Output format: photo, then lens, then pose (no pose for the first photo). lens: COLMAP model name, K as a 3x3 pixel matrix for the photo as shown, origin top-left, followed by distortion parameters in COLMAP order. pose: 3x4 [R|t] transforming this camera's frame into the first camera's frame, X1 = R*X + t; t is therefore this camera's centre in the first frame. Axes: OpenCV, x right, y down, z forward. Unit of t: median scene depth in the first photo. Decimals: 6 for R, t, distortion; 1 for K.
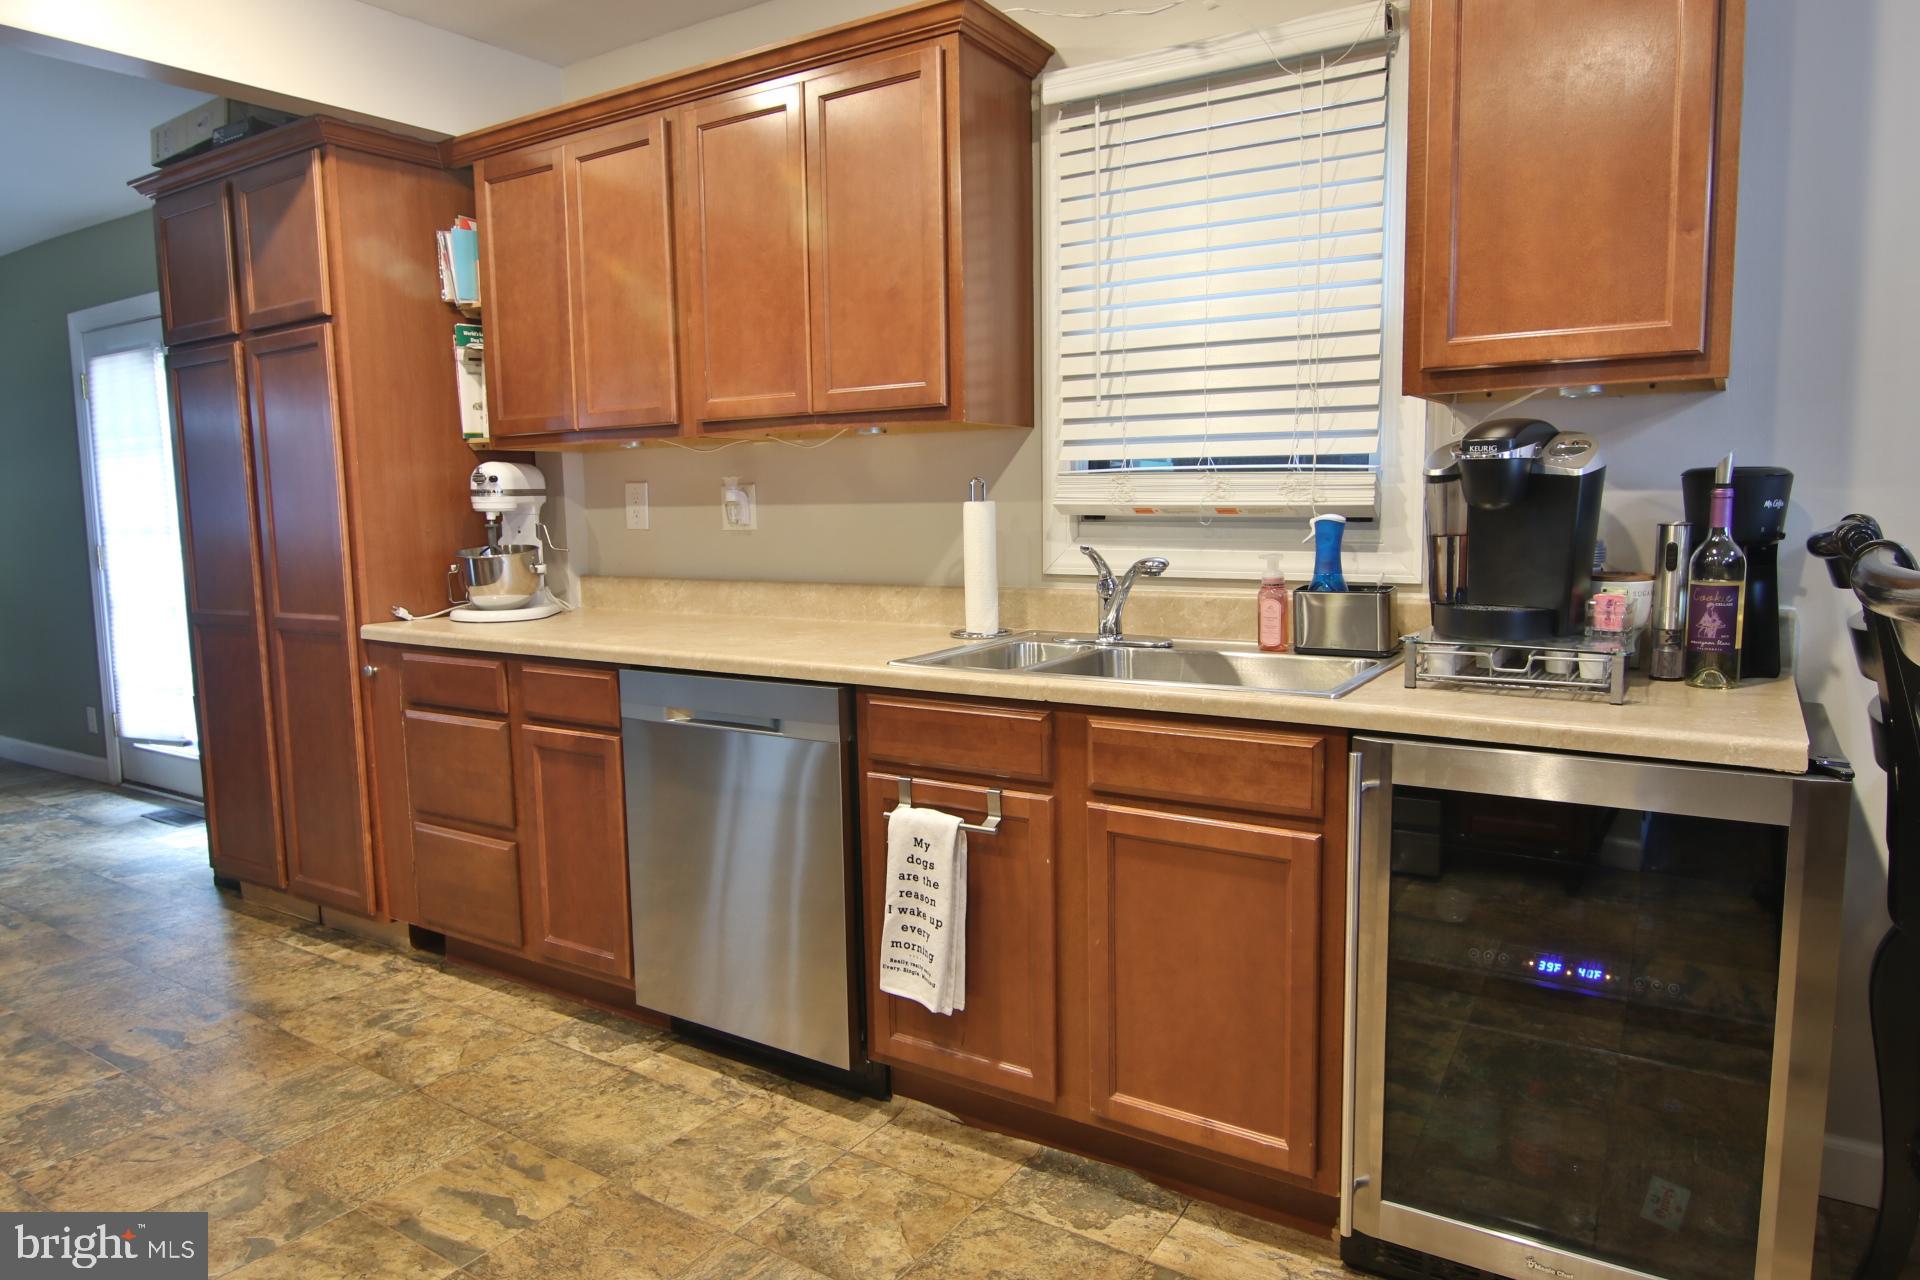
lens RADIAL K [[1208.3, 0, 962.4], [0, 1208.3, 644.0], [0, 0, 1]] dist [-0.006300, -0.015665]
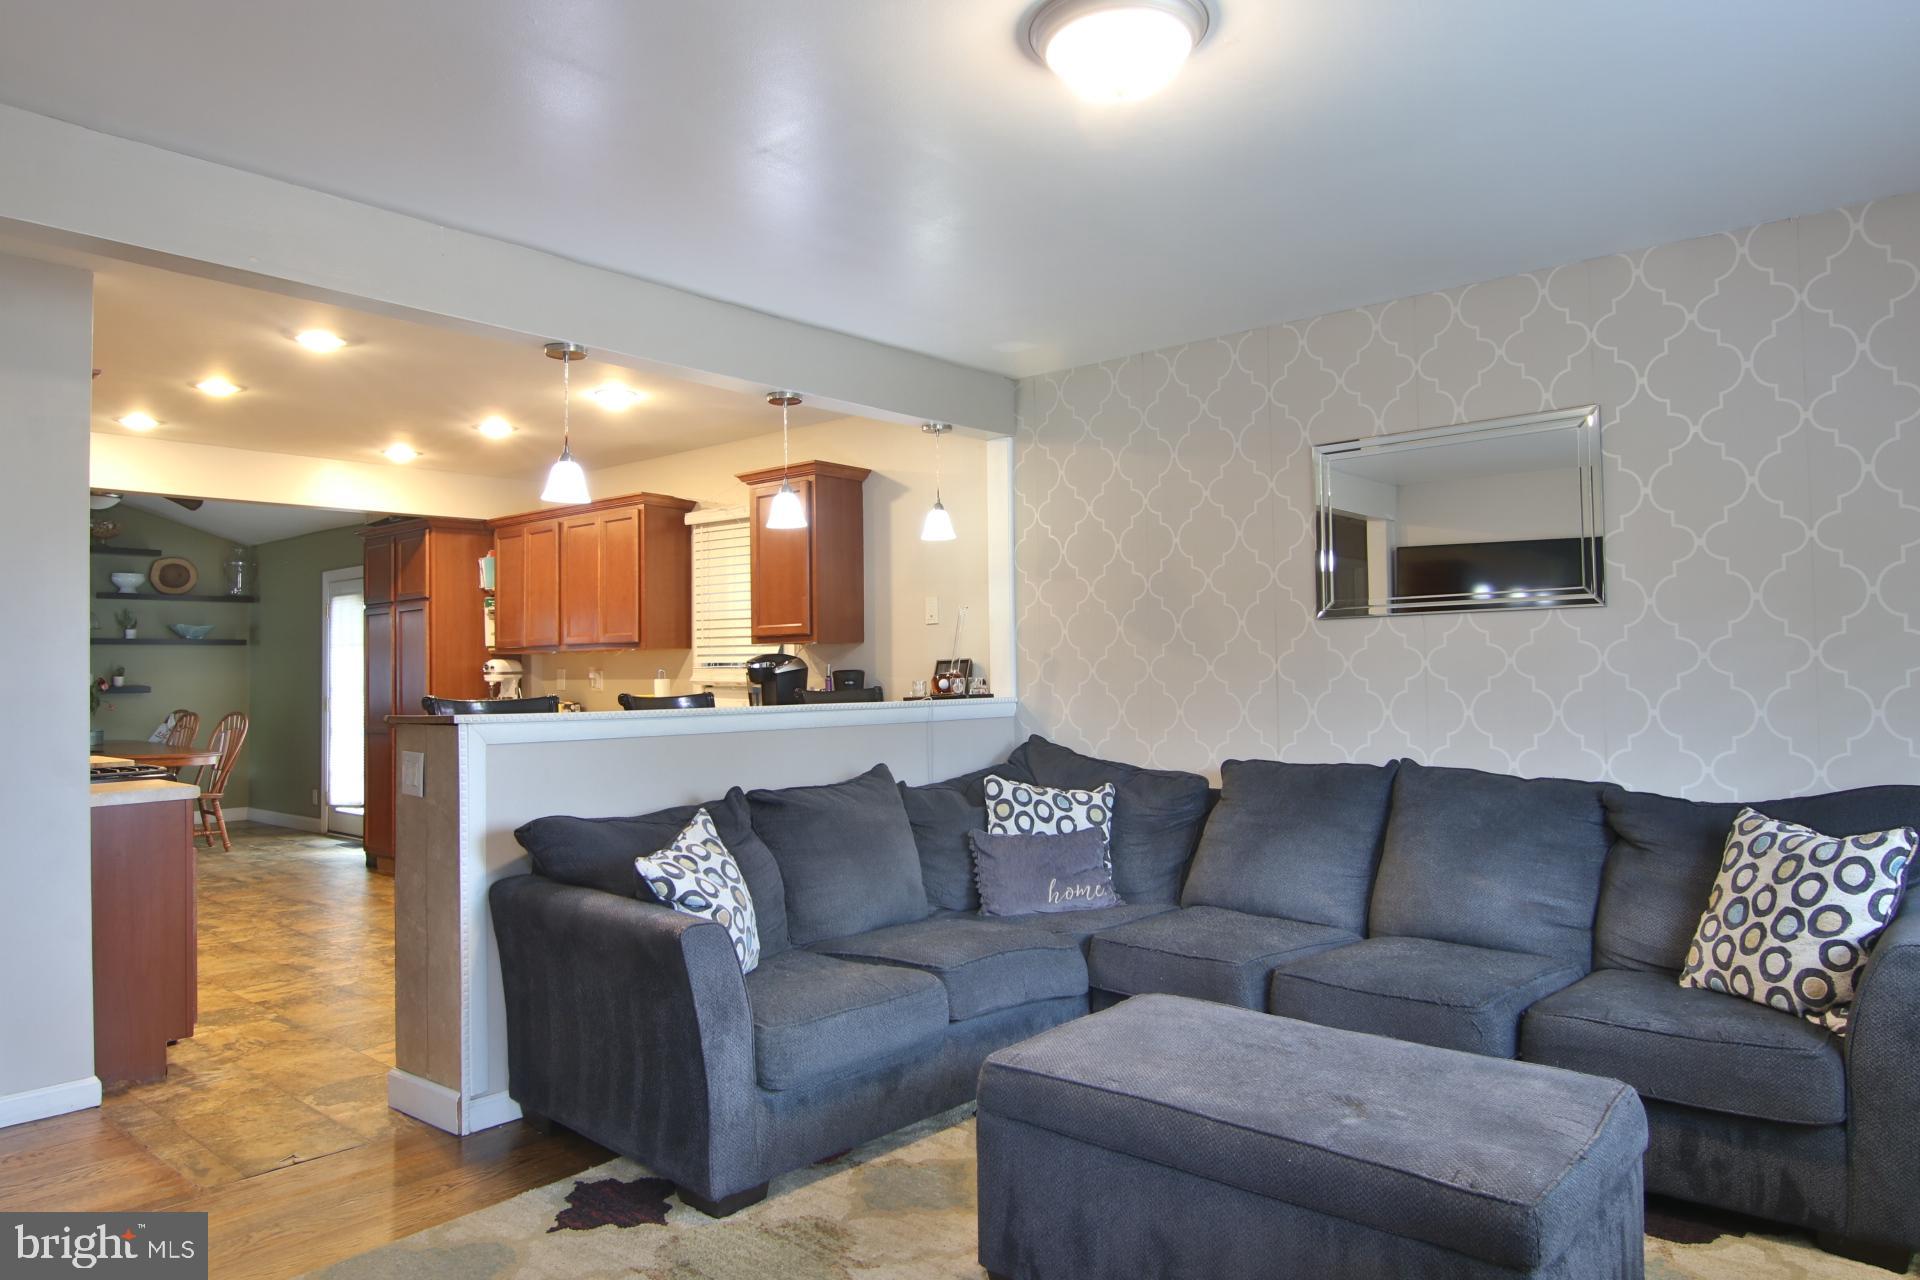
lens RADIAL K [[1208.3, 0, 955.7], [0, 1208.3, 651.4], [0, 0, 1]] dist [-0.006300, -0.015665]
pose [[0.989997, 0.004488, -0.141018, 0.911213], [-0.023556, 0.990723, -0.133842, 0.133442], [0.139109, 0.135825, 0.980918, -1.270143]]
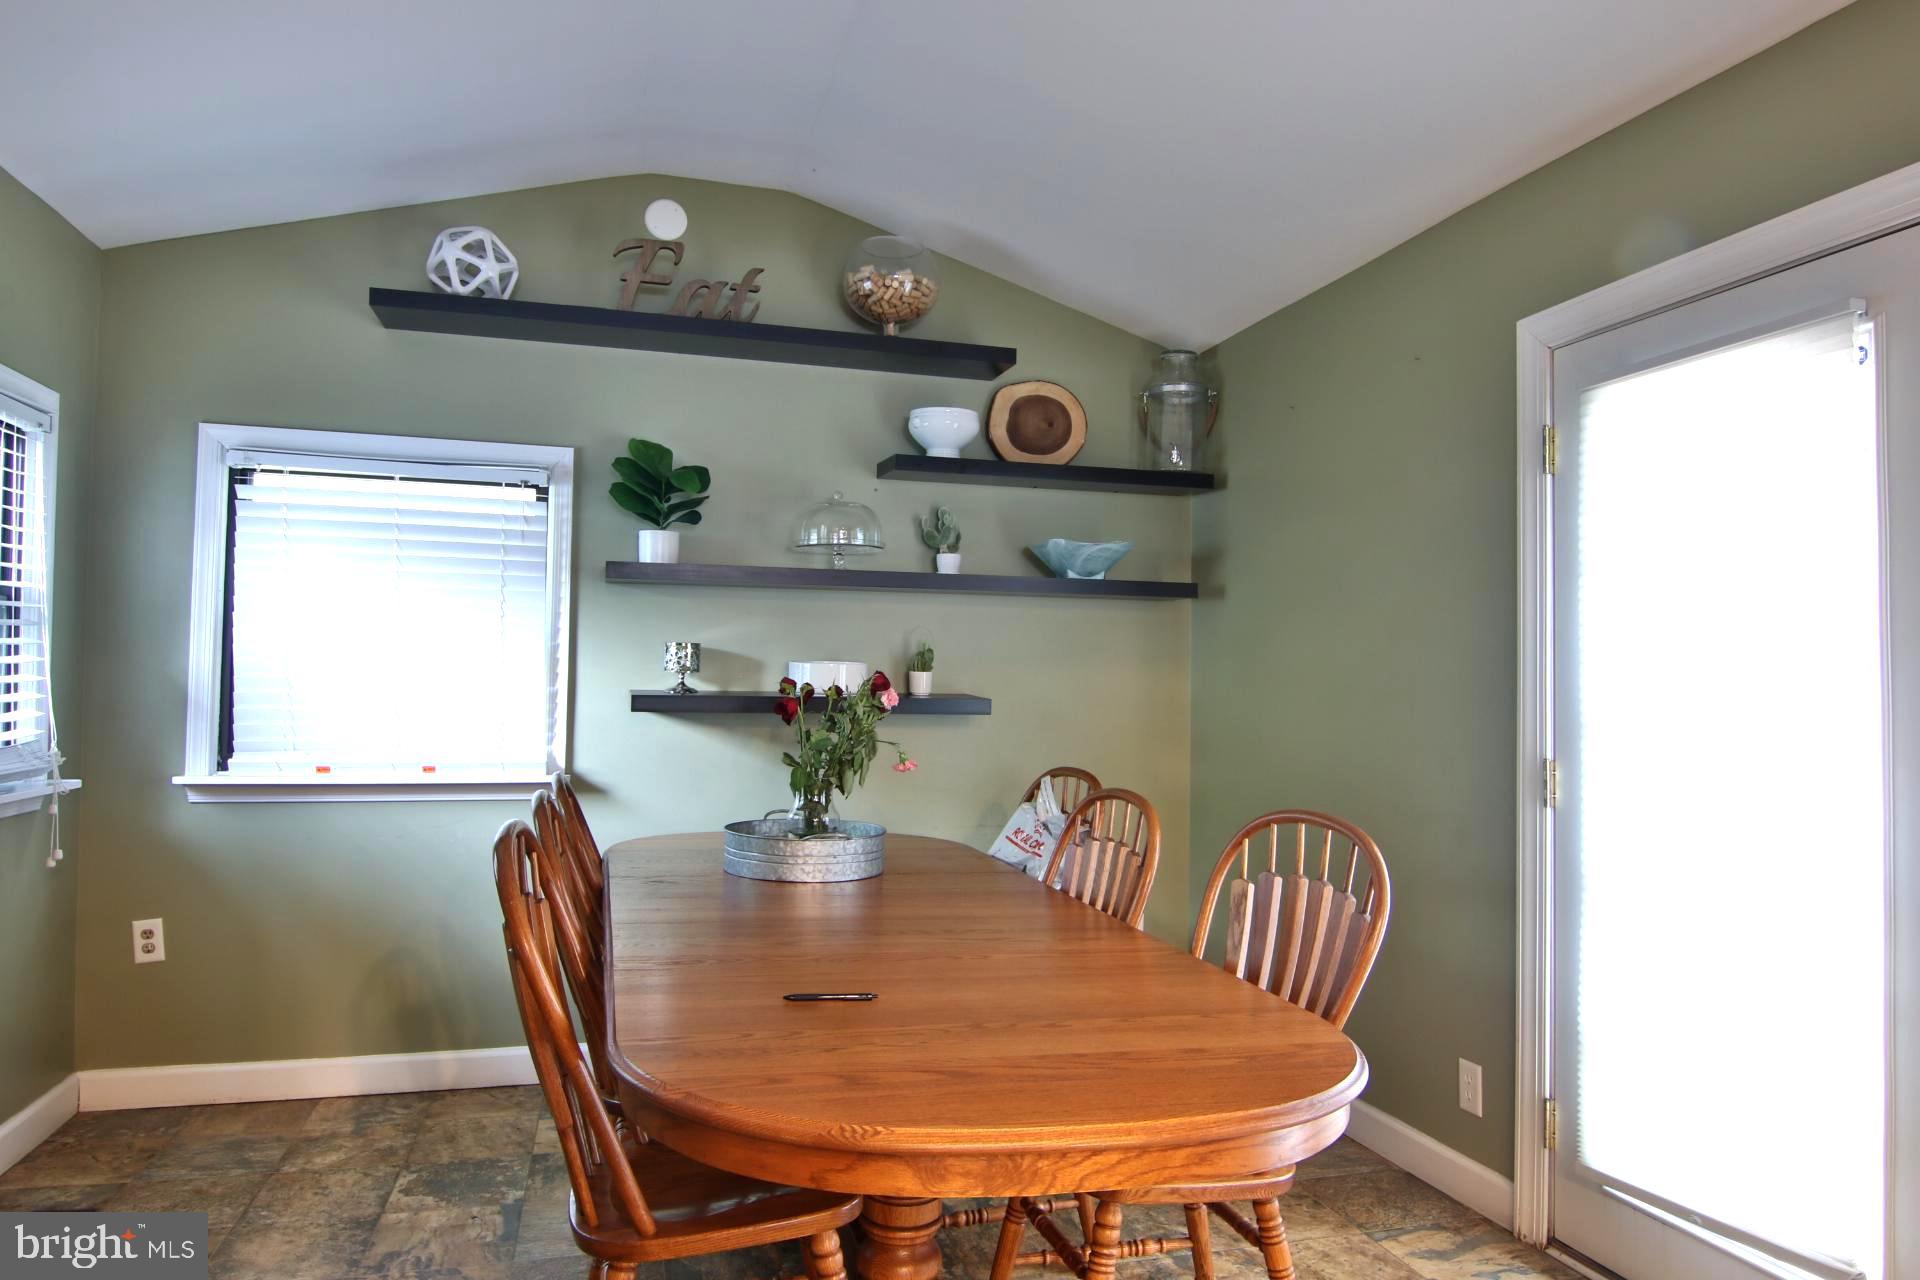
lens RADIAL K [[1208.3, 0, 956.8], [0, 1208.3, 640.7], [0, 0, 1]] dist [-0.006300, -0.015665]
pose [[0.756012, 0.004010, -0.654546, -1.116501], [-0.103802, 0.988062, -0.113839, -0.092126], [0.646275, 0.154006, 0.747402, 0.877486]]
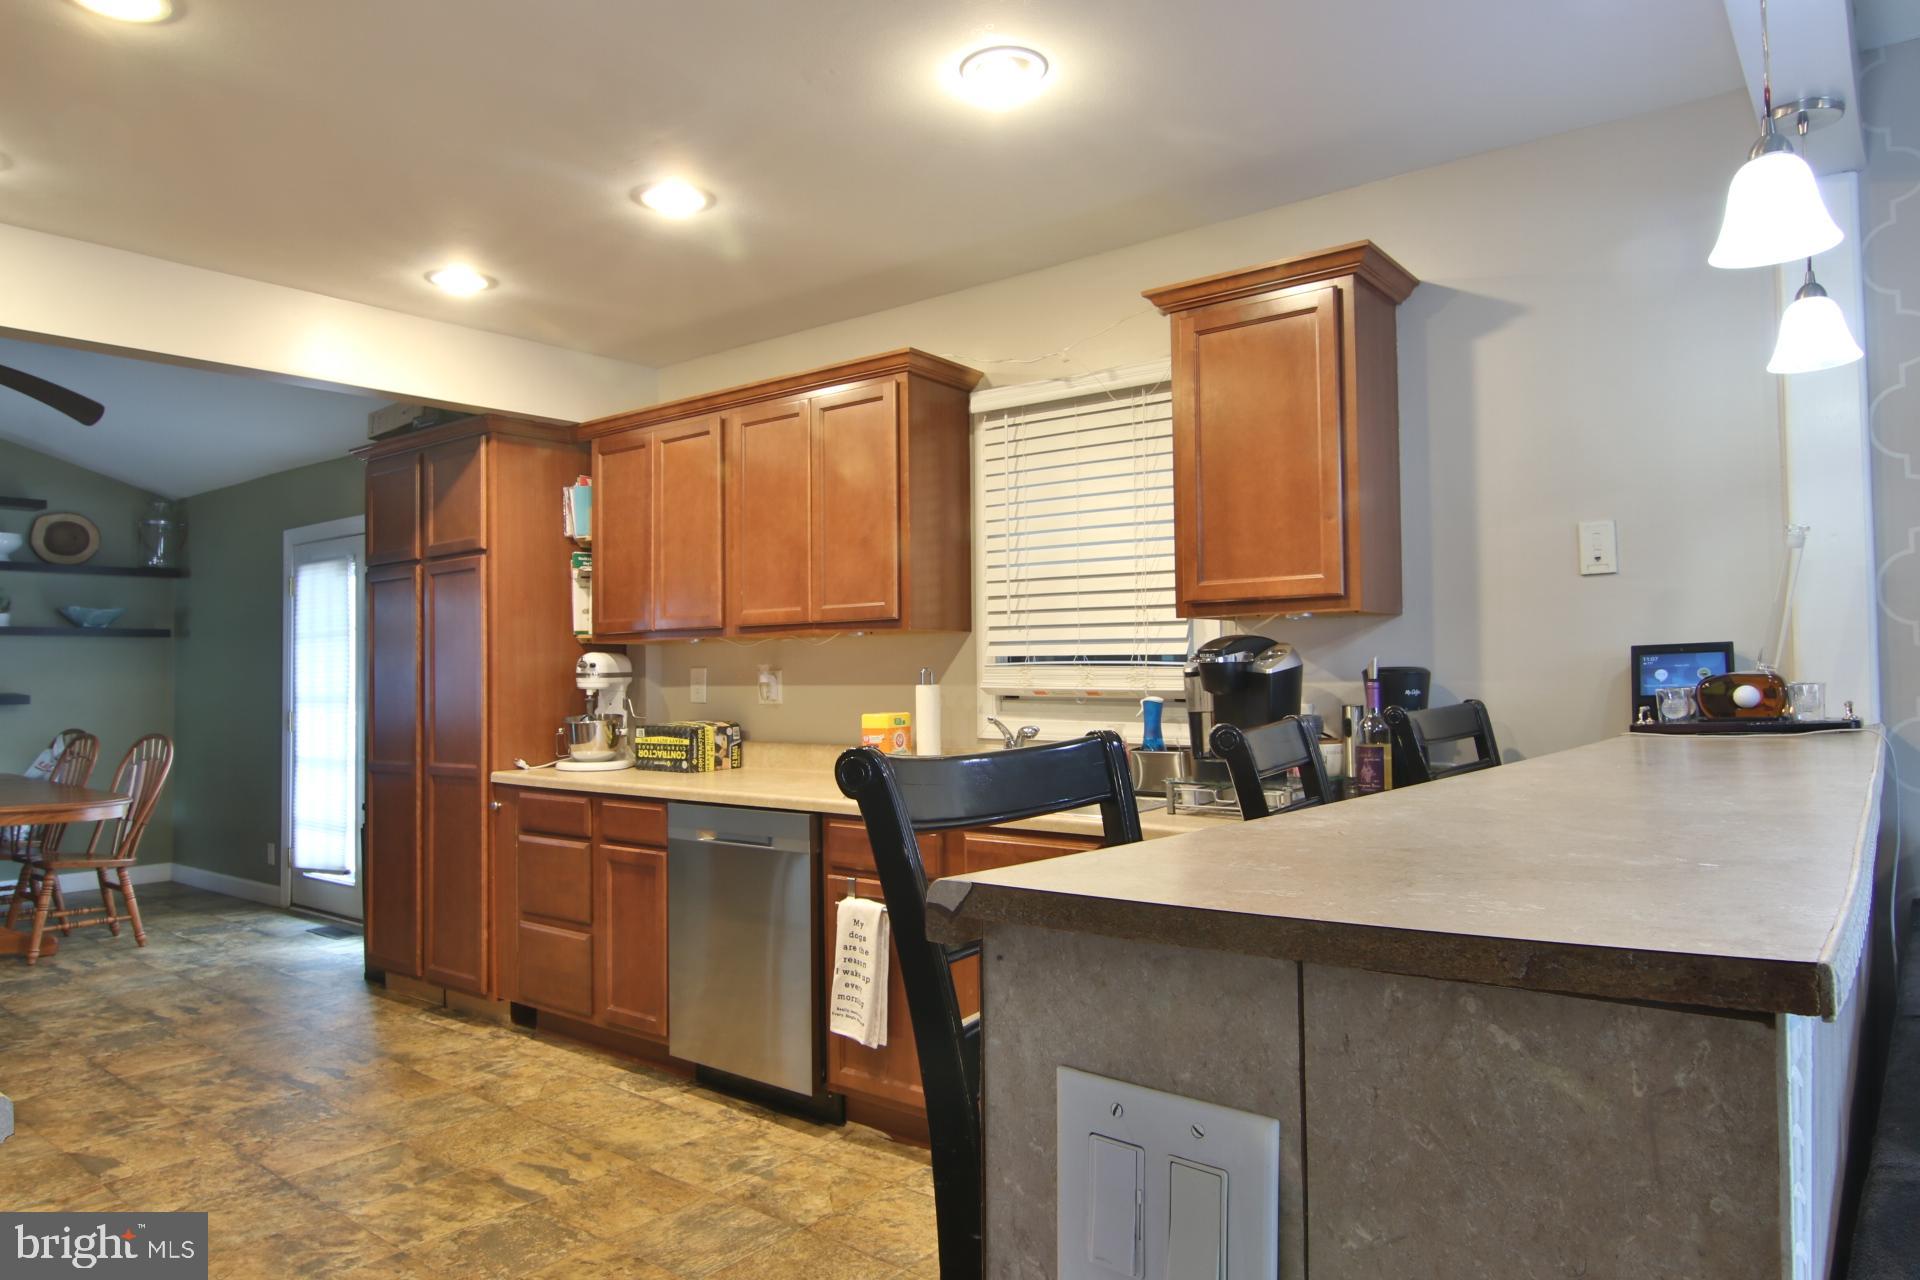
lens RADIAL K [[1208.3, 0, 960.0], [0, 1208.3, 644.9], [0, 0, 1]] dist [-0.006300, -0.015665]
pose [[0.995865, 0.002932, -0.090793, 0.170669], [-0.015841, 0.989771, -0.141780, 0.031095], [0.089448, 0.142632, 0.985726, -0.357491]]
